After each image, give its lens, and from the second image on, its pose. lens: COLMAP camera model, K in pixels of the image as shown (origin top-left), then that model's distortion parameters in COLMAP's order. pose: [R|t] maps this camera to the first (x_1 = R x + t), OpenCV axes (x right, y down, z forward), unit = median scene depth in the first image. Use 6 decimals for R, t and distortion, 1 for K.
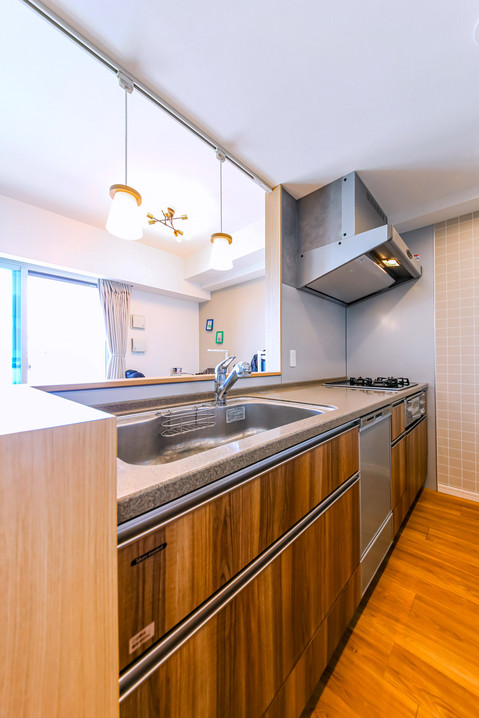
lens RADIAL K [[258.6, 0, 240.0], [0, 258.6, 357.3], [0, 0, 1]] dist [-0.001712, -0.000302]
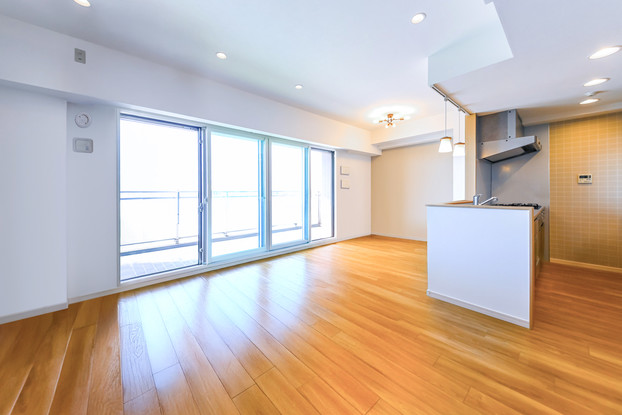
lens RADIAL K [[224.0, 0, 315.0], [0, 224.0, 193.3], [0, 0, 1]] dist [-0.001712, -0.000302]
pose [[0.996798, -0.007017, -0.079657, -0.997171], [0.008480, 0.999801, 0.018037, -0.048208], [0.079515, -0.018655, 0.996659, -0.936051]]
